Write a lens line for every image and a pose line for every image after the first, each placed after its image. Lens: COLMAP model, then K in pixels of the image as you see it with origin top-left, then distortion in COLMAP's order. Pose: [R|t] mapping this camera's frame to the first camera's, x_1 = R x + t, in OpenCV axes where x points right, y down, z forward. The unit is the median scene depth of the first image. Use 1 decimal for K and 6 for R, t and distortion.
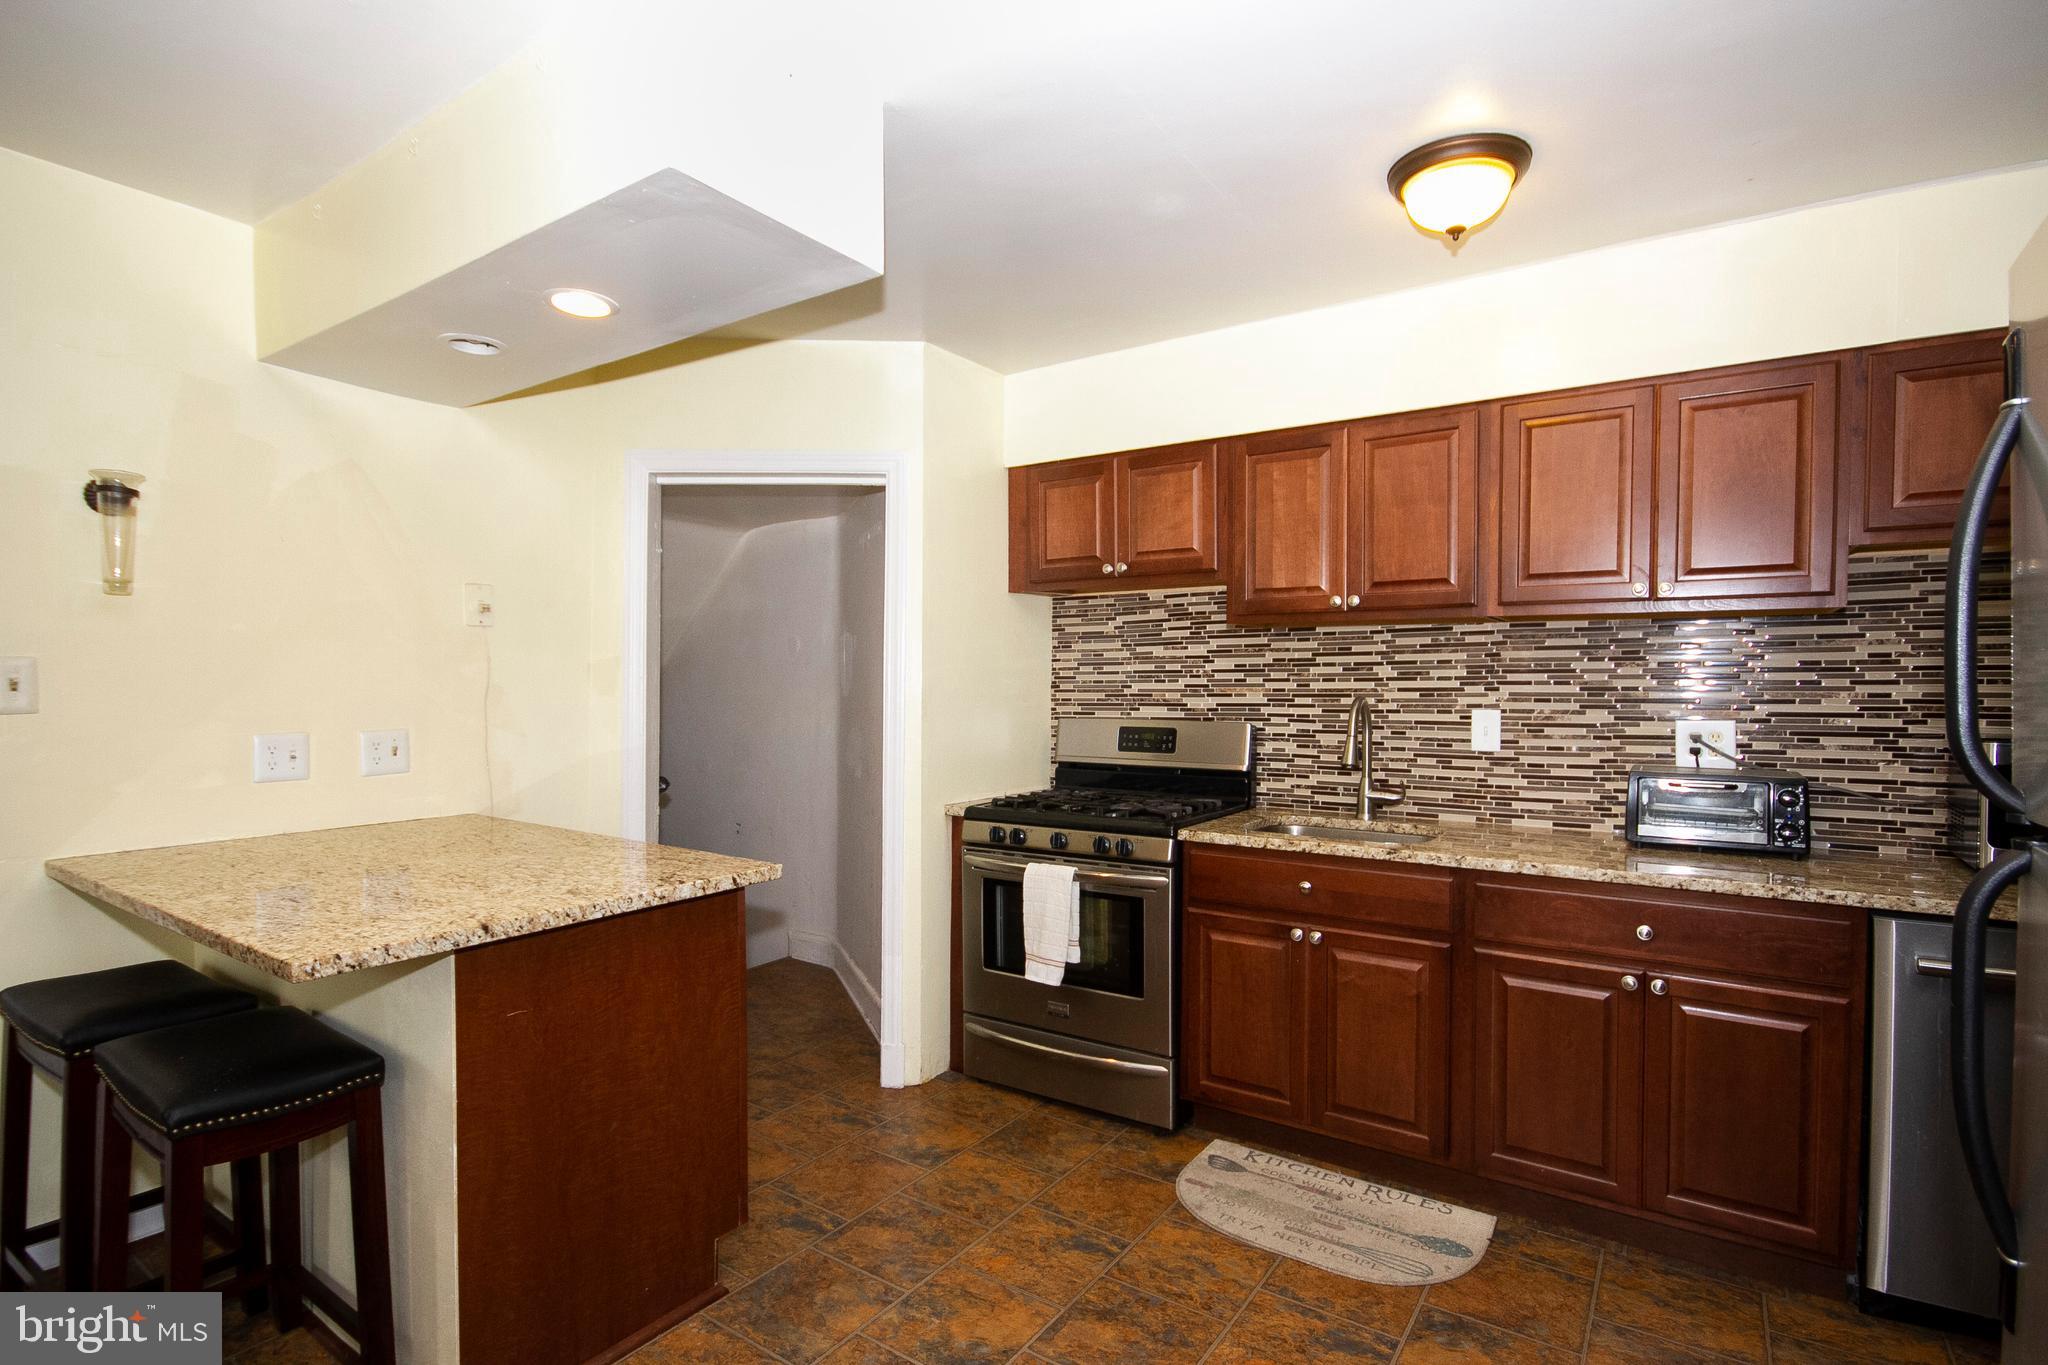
lens RADIAL K [[961.3, 0, 1037.7], [0, 961.3, 710.7], [0, 0, 1]] dist [-0.007502, 0.004252]
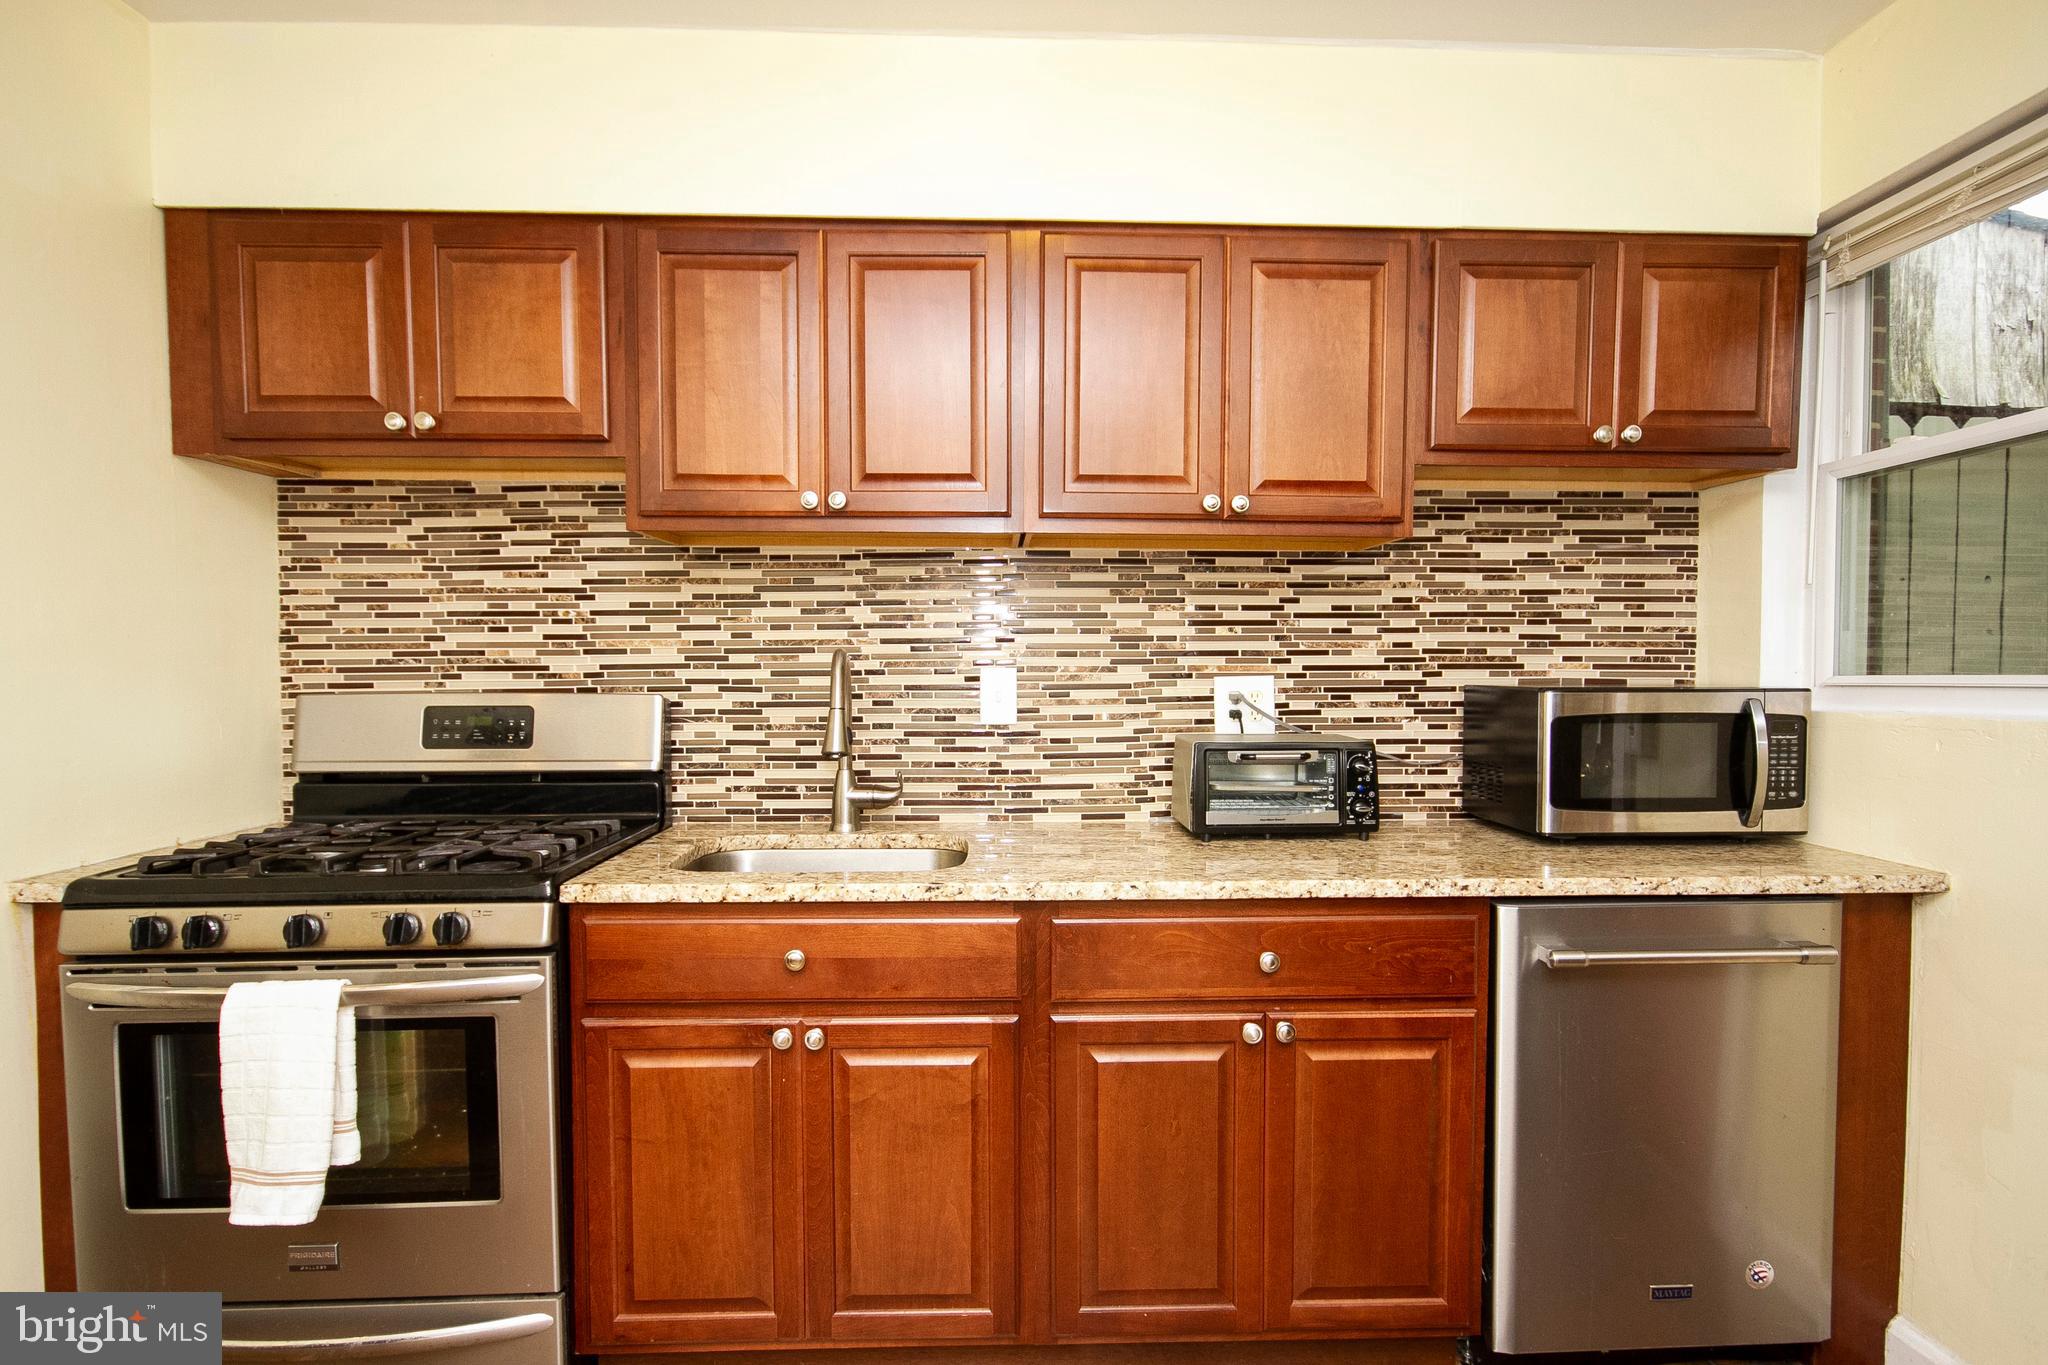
lens RADIAL K [[1062.2, 0, 1015.6], [0, 1062.2, 702.5], [0, 0, 1]] dist [-0.006910, 0.007616]
pose [[0.815990, -0.025467, 0.577504, 0.008375], [0.018219, 0.999666, 0.018342, 0.011105], [-0.577778, -0.004445, 0.816182, 0.338869]]
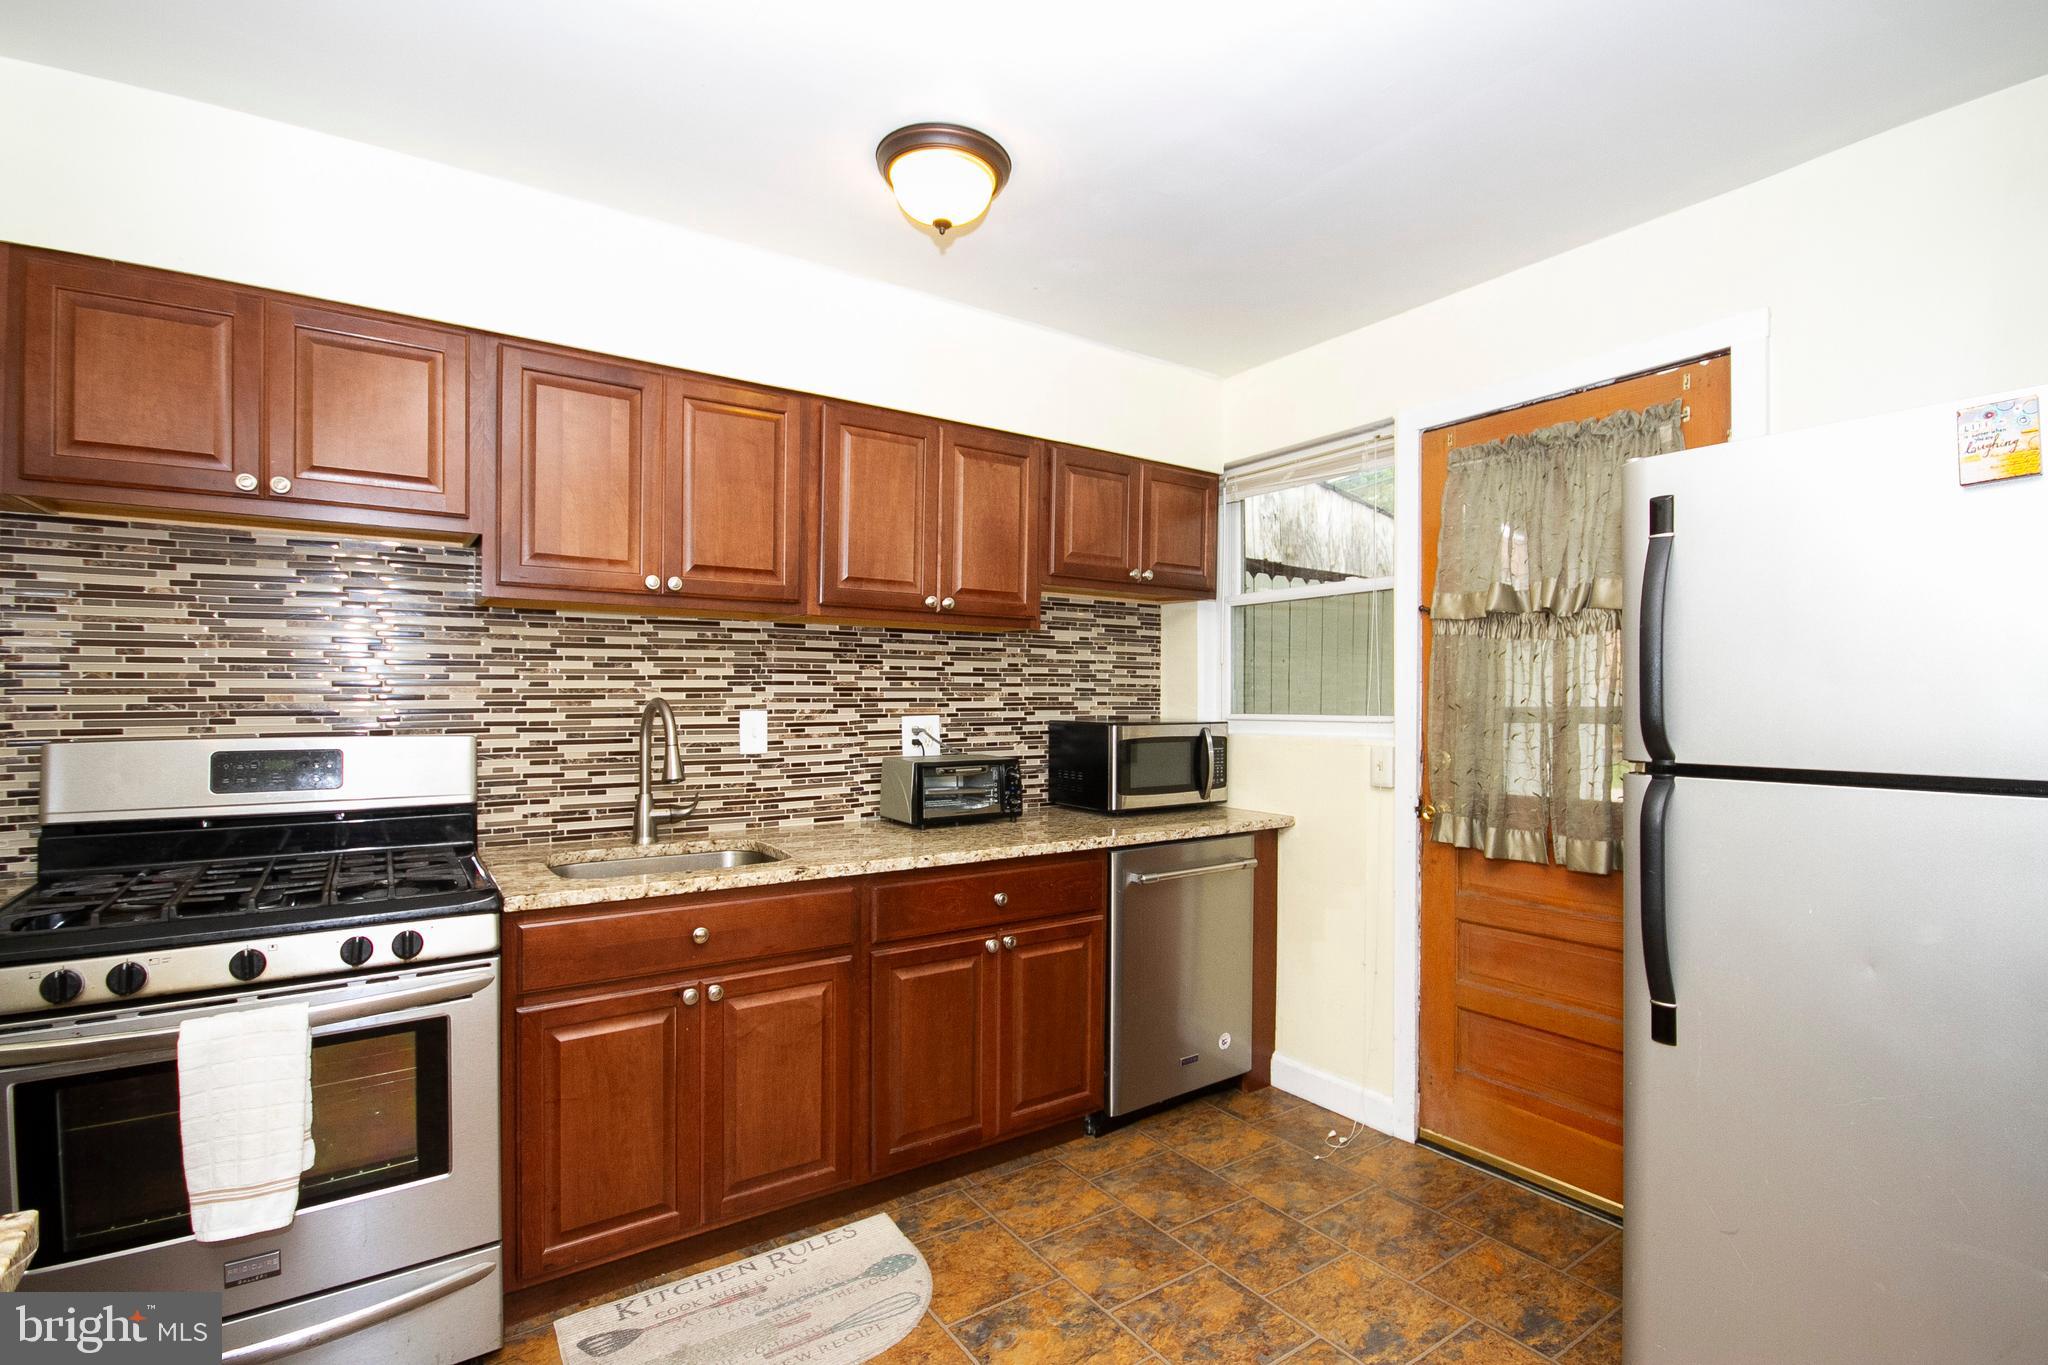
lens RADIAL K [[961.3, 0, 1005.7], [0, 961.3, 700.1], [0, 0, 1]] dist [-0.007502, 0.004252]
pose [[0.386591, -0.009586, 0.922202, -0.332360], [0.017790, 0.999837, 0.002935, -0.010306], [-0.922080, 0.015272, 0.386698, 0.406324]]
